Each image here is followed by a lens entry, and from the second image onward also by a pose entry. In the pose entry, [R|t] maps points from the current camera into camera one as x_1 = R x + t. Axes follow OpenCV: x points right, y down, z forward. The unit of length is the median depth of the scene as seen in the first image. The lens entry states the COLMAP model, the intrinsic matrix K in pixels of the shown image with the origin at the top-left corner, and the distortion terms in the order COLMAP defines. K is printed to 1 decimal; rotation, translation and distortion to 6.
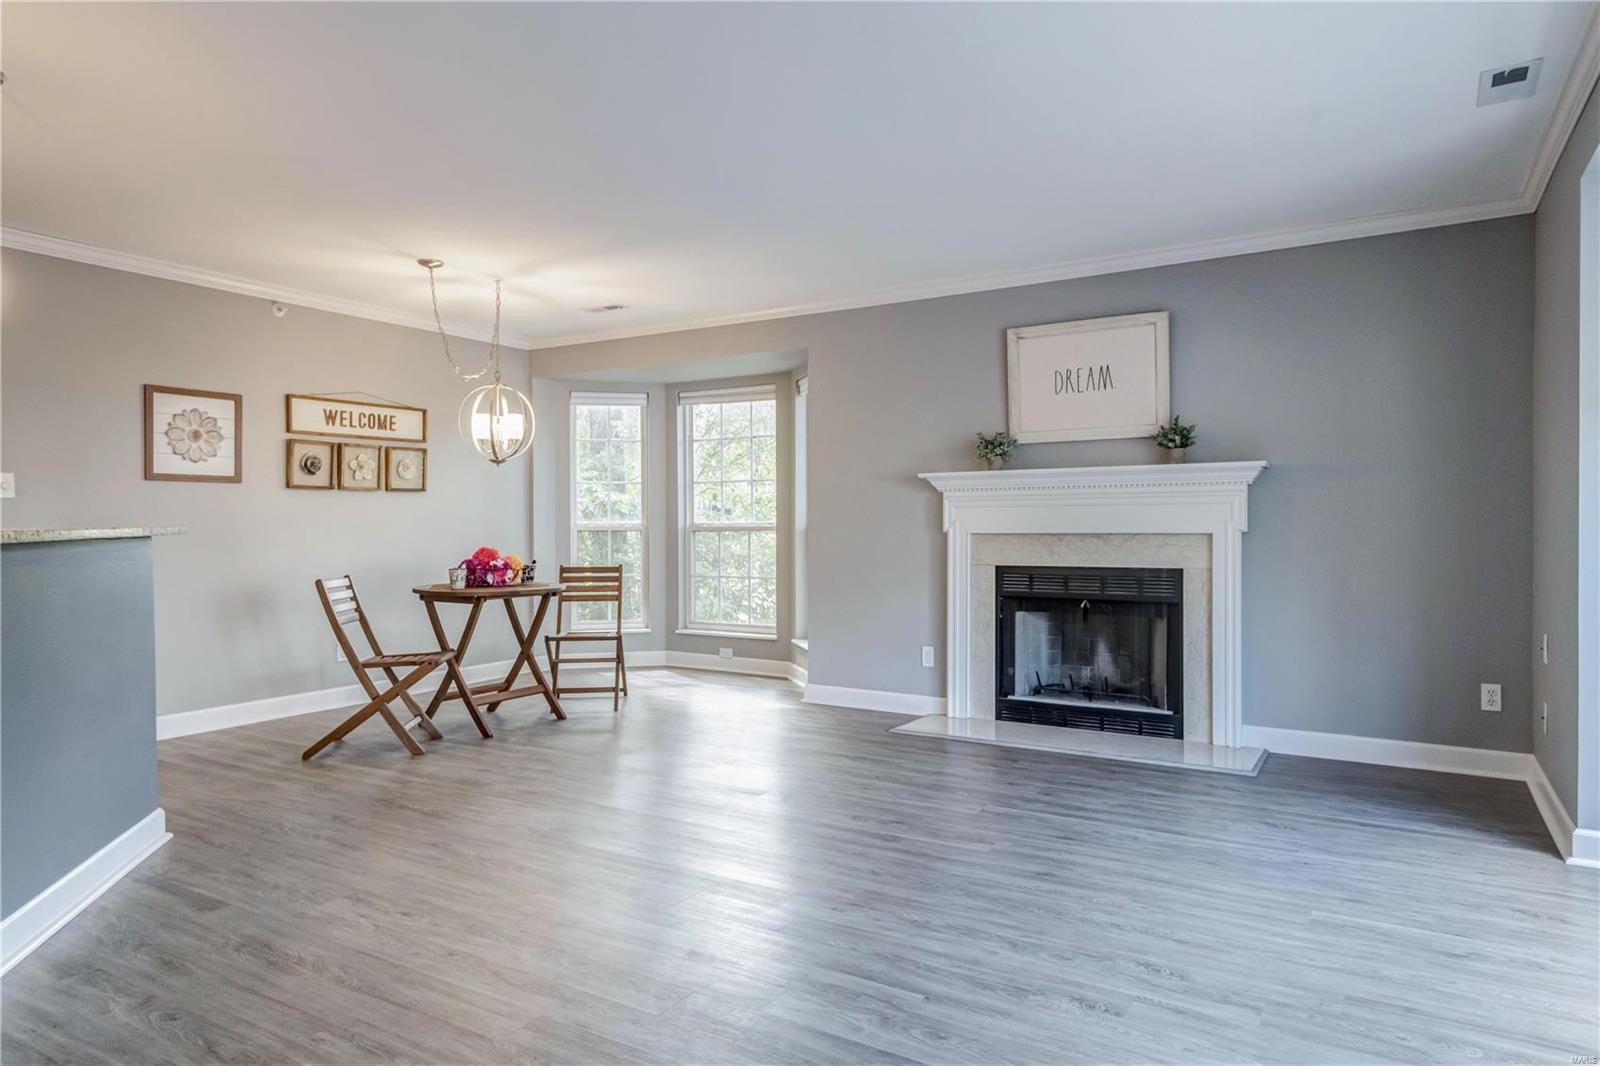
lens RADIAL K [[991.9, 0, 803.9], [0, 991.9, 532.1], [0, 0, 1]] dist [0.016632, -0.003565]
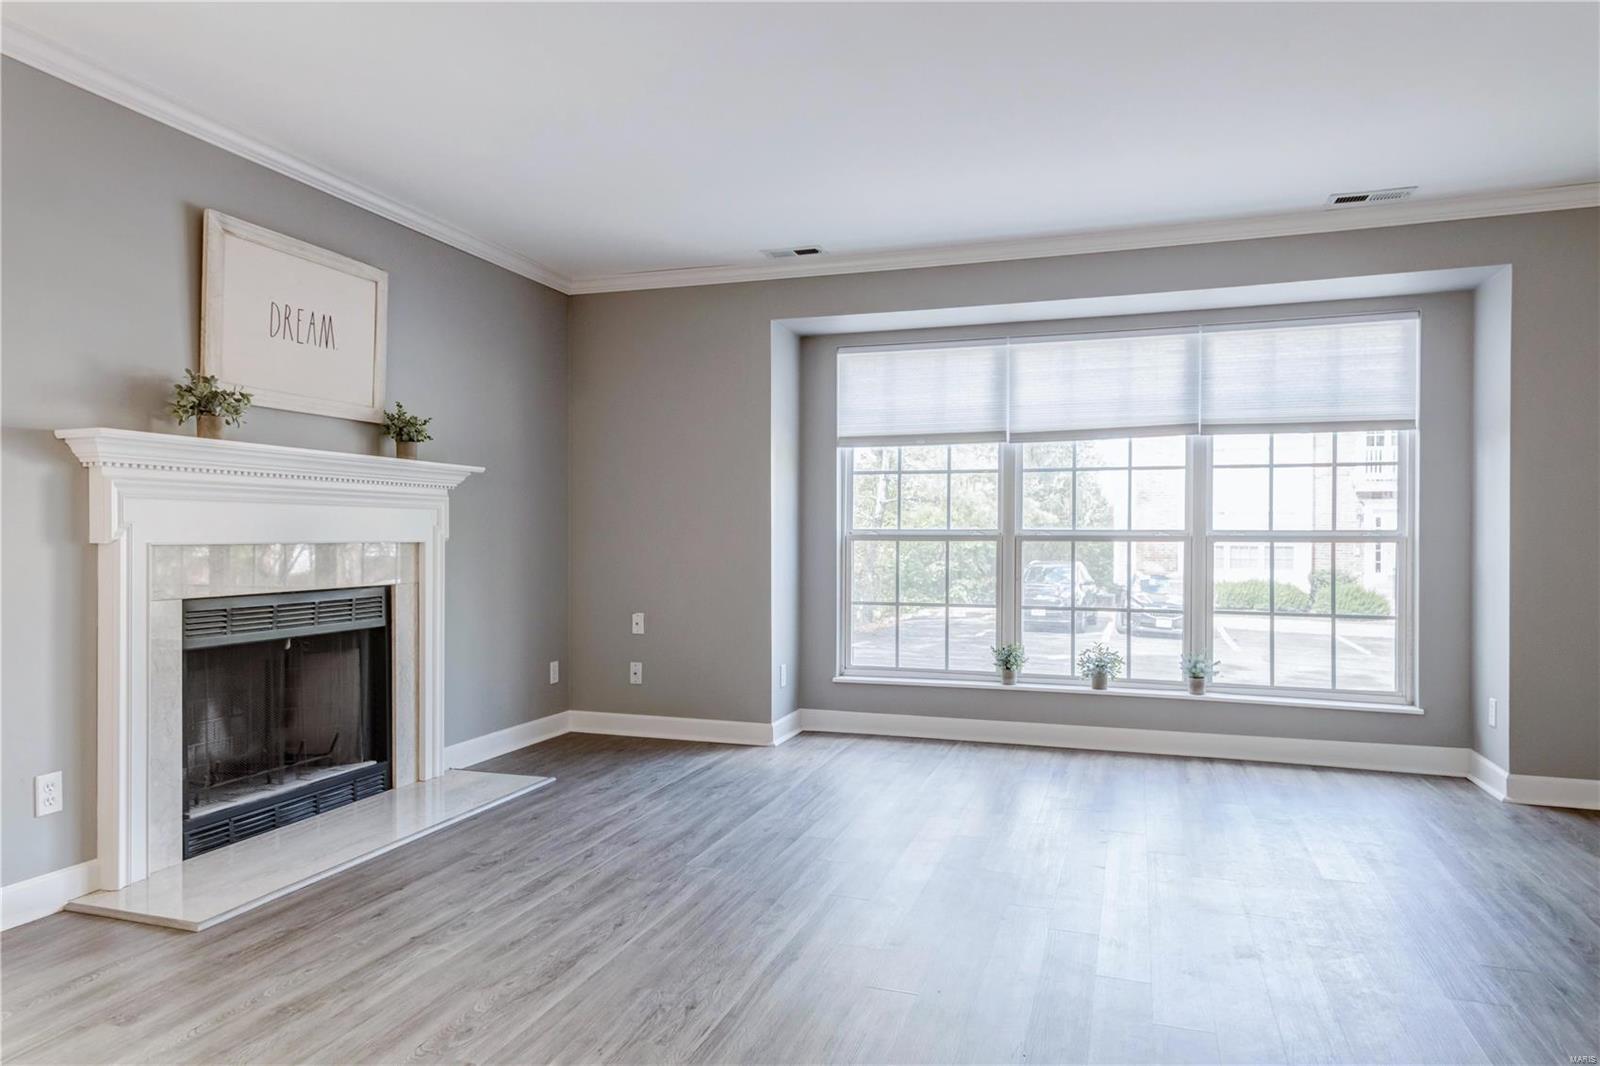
lens RADIAL K [[991.9, 0, 796.8], [0, 991.9, 543.0], [0, 0, 1]] dist [0.016632, -0.003565]
pose [[-0.223118, -0.003690, 0.974785, -0.465889], [0.004140, 0.999980, 0.004733, -0.000983], [-0.974783, 0.005091, -0.223098, 0.777442]]
